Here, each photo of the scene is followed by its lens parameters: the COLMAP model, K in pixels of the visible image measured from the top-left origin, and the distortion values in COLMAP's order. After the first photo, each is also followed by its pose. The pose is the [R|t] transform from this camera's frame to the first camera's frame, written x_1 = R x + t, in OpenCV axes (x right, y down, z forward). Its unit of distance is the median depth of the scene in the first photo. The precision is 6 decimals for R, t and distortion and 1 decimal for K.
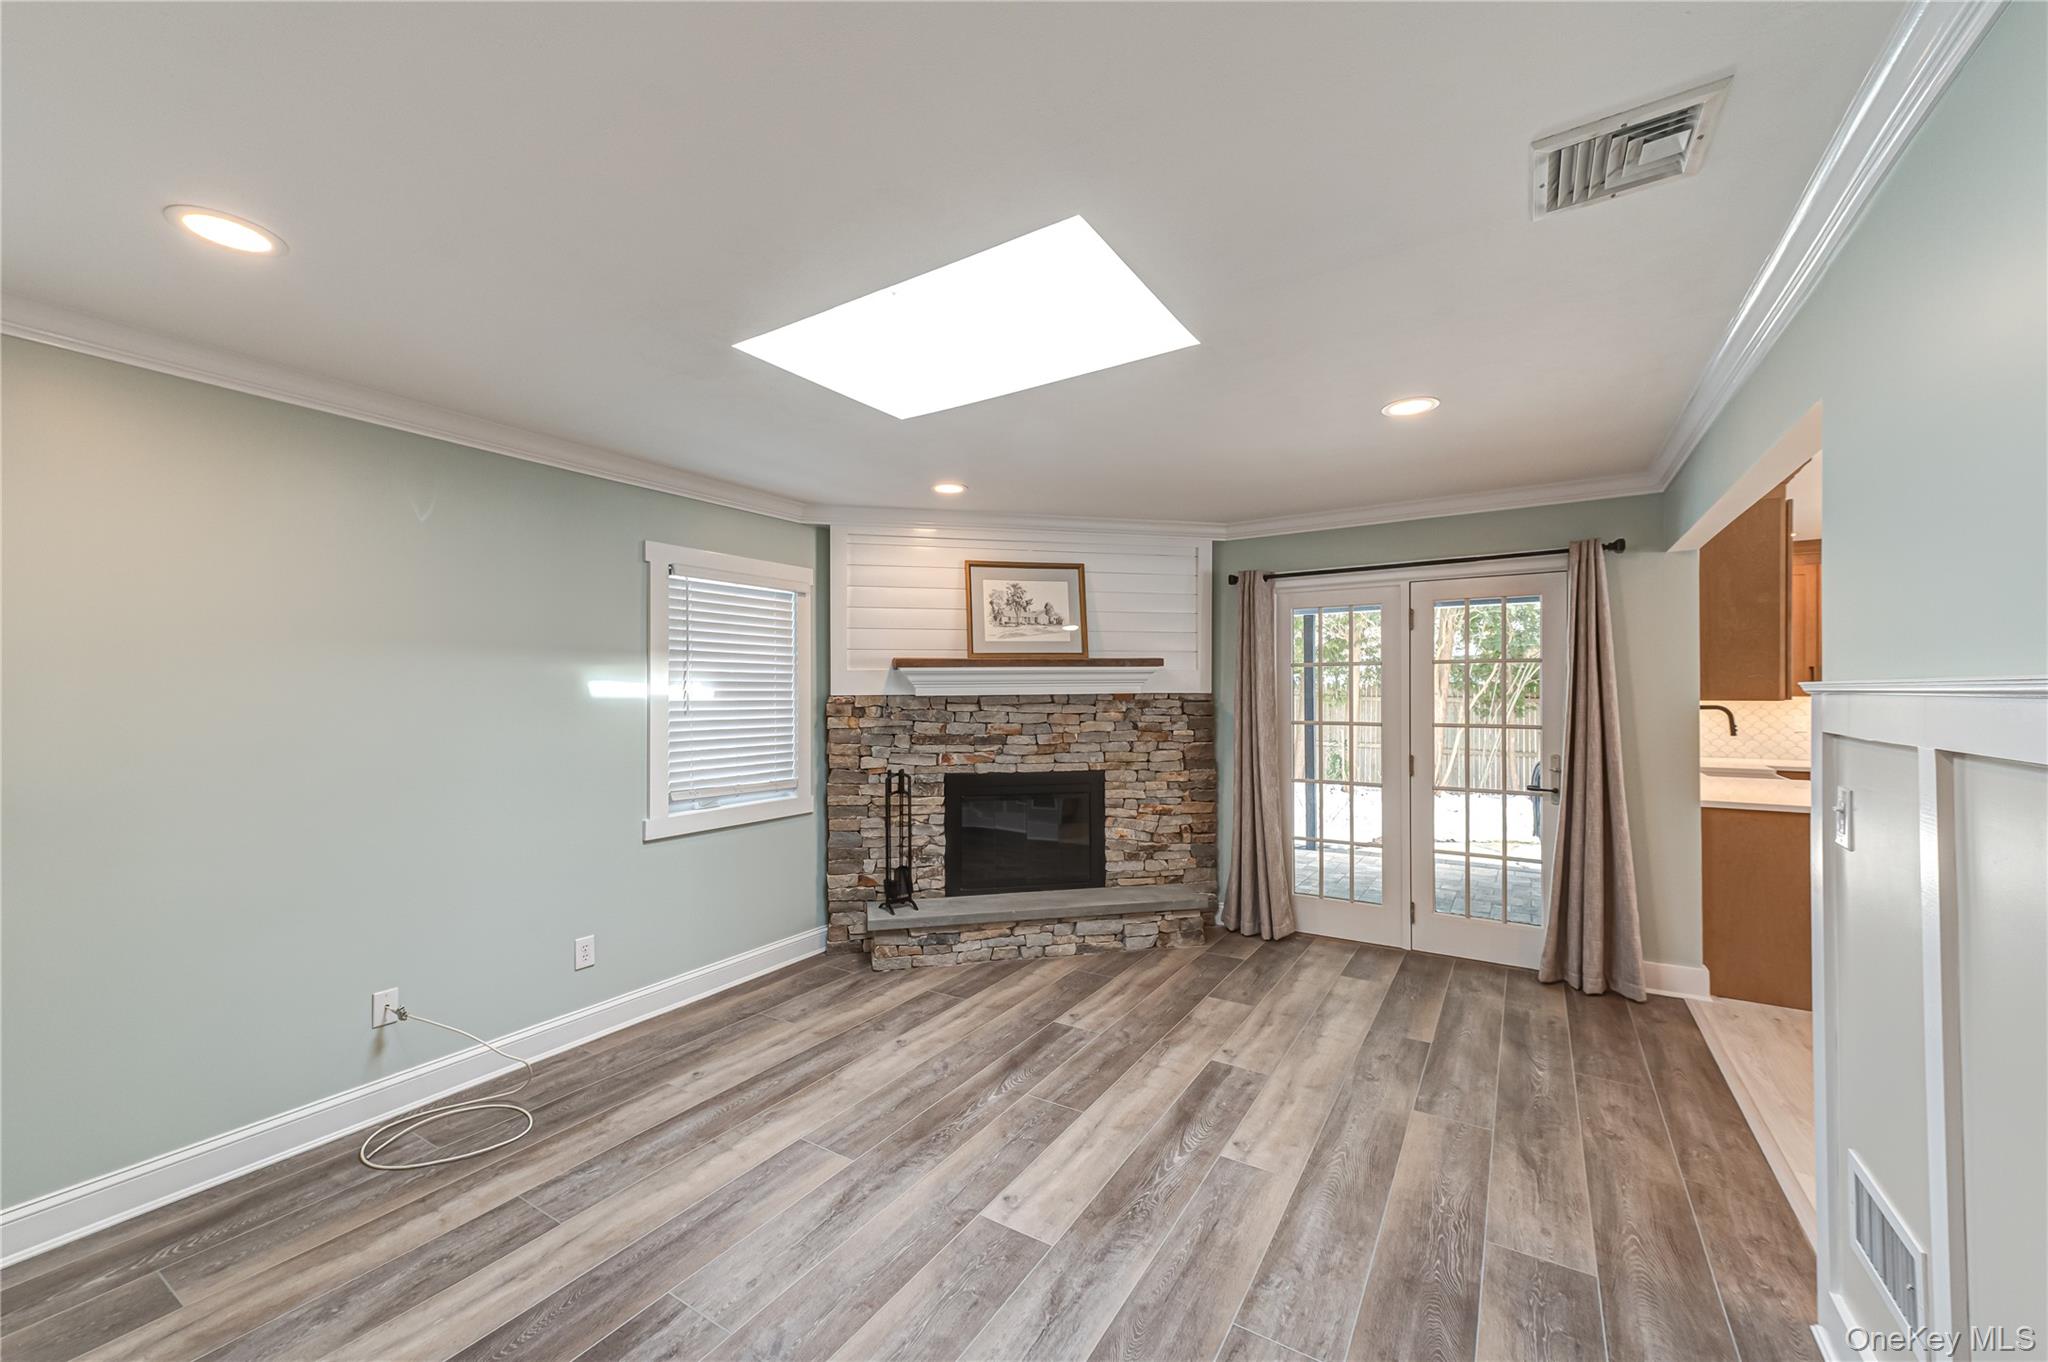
lens RADIAL K [[790.9, 0, 1031.2], [0, 790.9, 688.9], [0, 0, 1]] dist [0.016962, -0.000032]
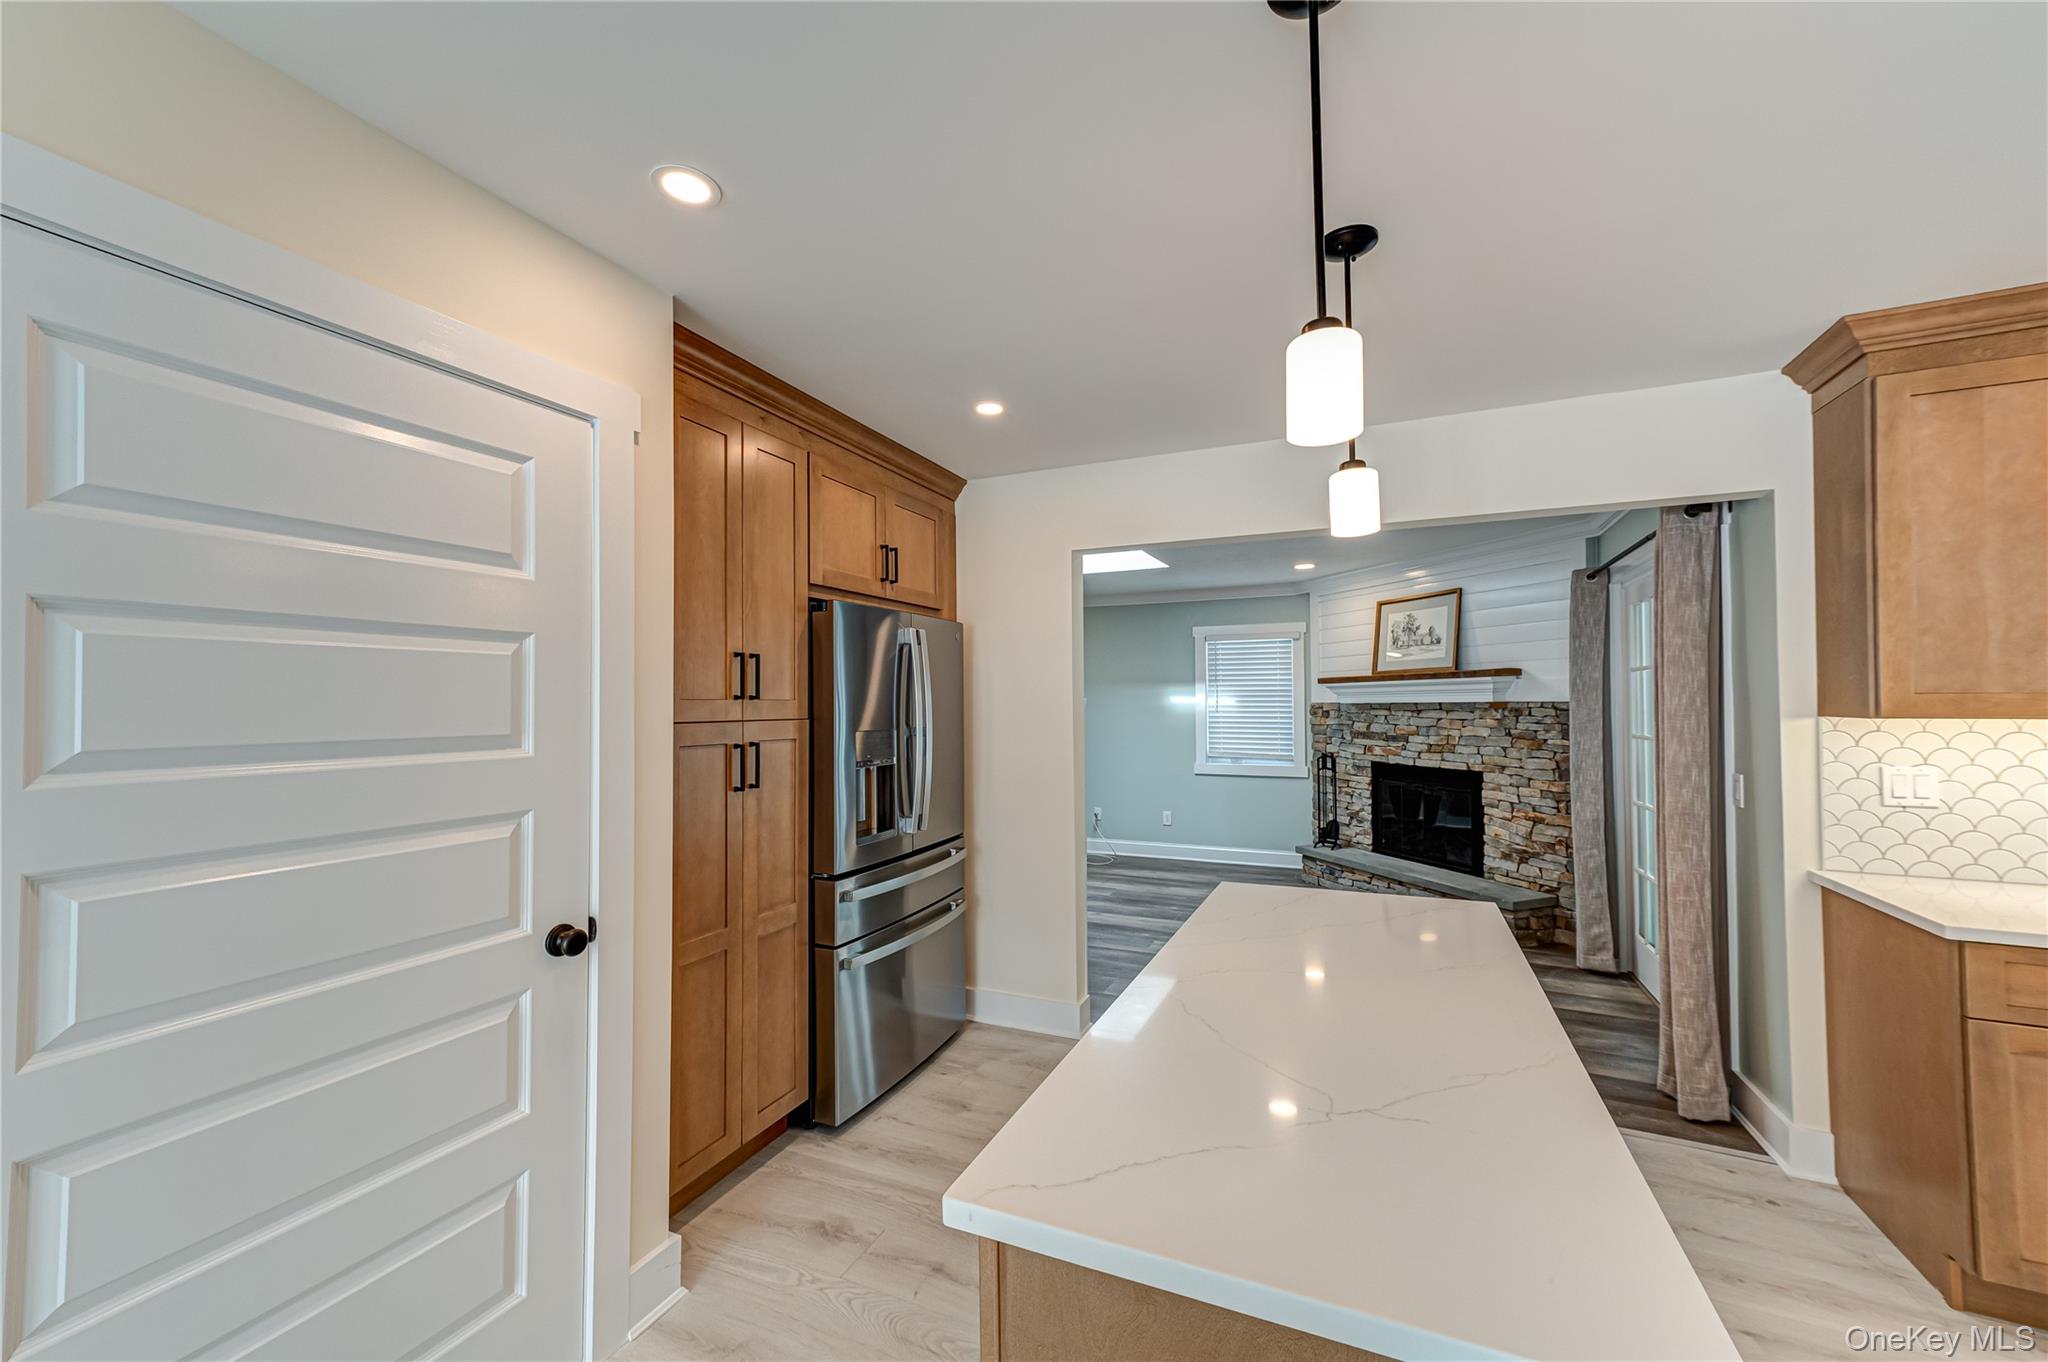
lens RADIAL K [[790.9, 0, 1031.2], [0, 790.9, 688.9], [0, 0, 1]] dist [0.016962, -0.000032]
pose [[0.136943, -0.012409, -0.990501, 1.154021], [0.009129, 0.999895, -0.011265, -0.005779], [0.990537, -0.007500, 0.137042, 0.238506]]
